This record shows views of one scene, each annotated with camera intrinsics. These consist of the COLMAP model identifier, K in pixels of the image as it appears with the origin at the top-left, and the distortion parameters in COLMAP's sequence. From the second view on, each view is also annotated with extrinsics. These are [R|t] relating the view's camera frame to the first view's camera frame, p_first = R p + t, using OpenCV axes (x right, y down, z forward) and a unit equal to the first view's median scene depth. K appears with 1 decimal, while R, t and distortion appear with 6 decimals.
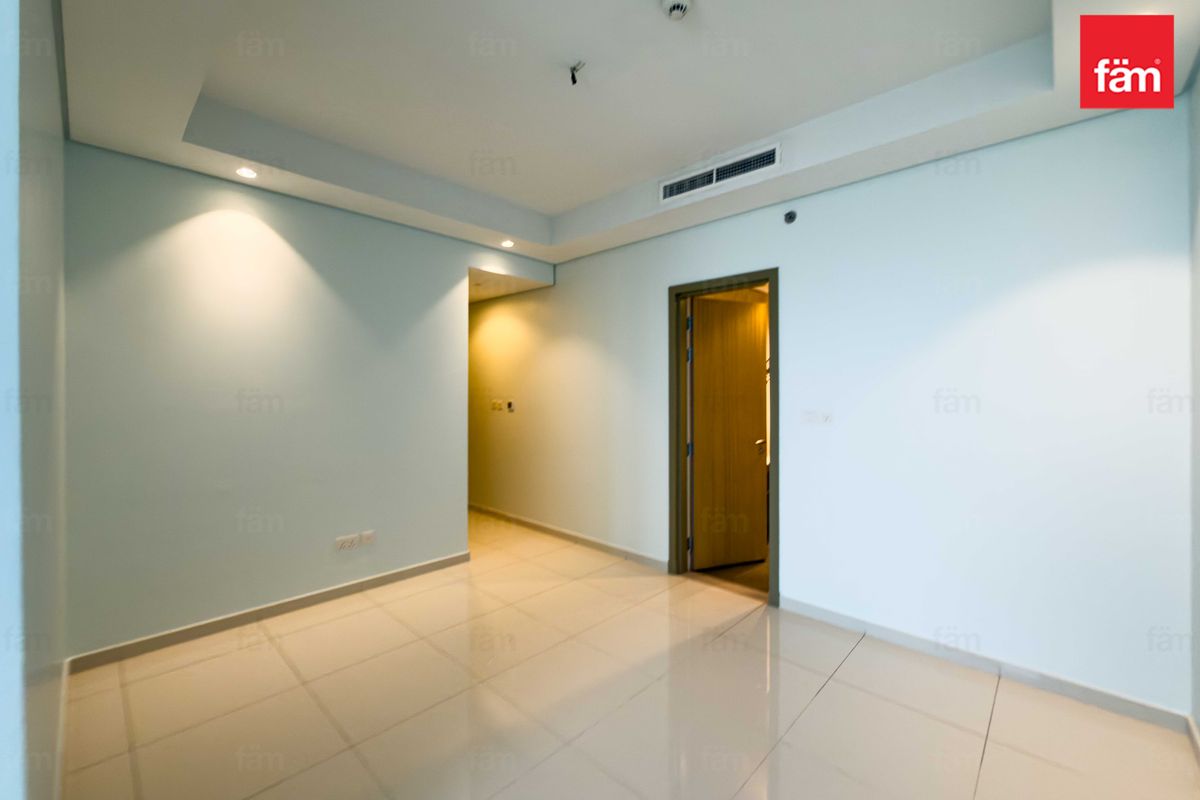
lens RADIAL K [[485.8, 0, 600.0], [0, 485.8, 400.0], [0, 0, 1]] dist [0.000282, -0.000041]
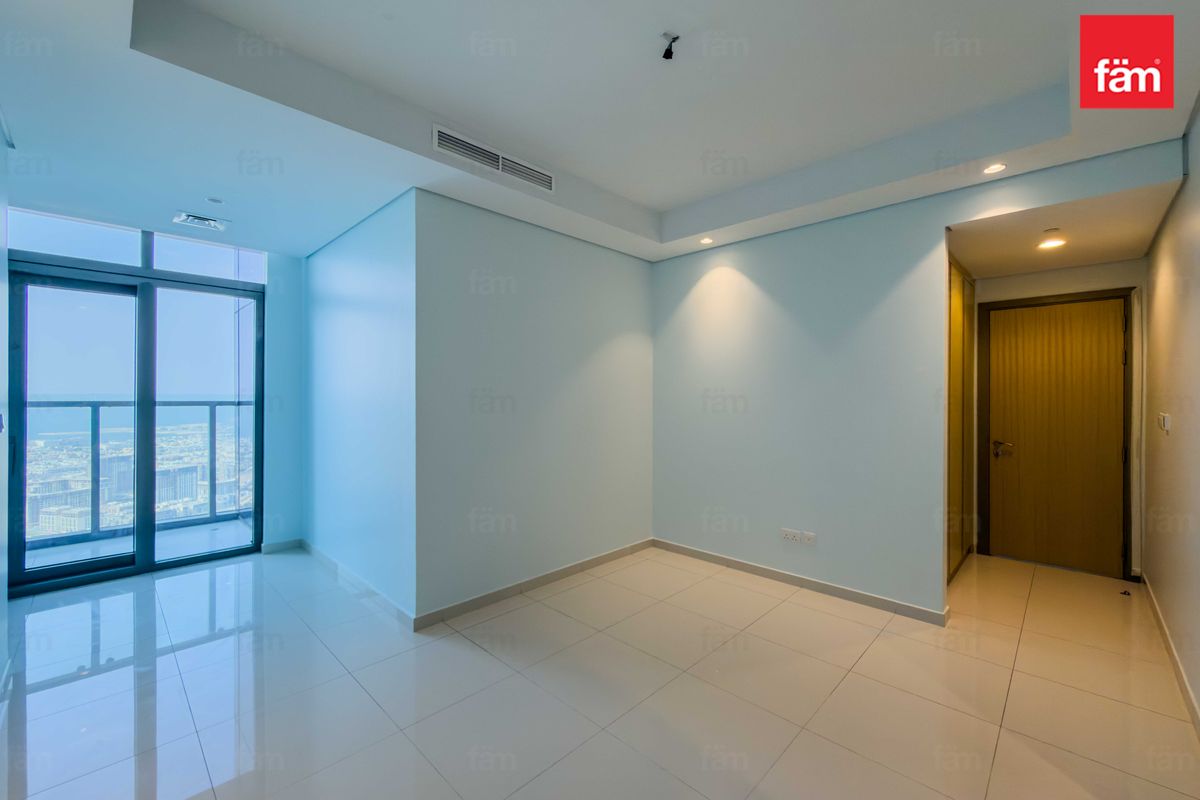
lens RADIAL K [[485.8, 0, 600.0], [0, 485.8, 400.0], [0, 0, 1]] dist [0.000282, -0.000041]
pose [[-0.015333, 0.006270, -0.999863, 0.671296], [-0.020285, 0.999773, 0.006580, -0.006391], [0.999677, 0.020383, -0.015202, 0.692142]]
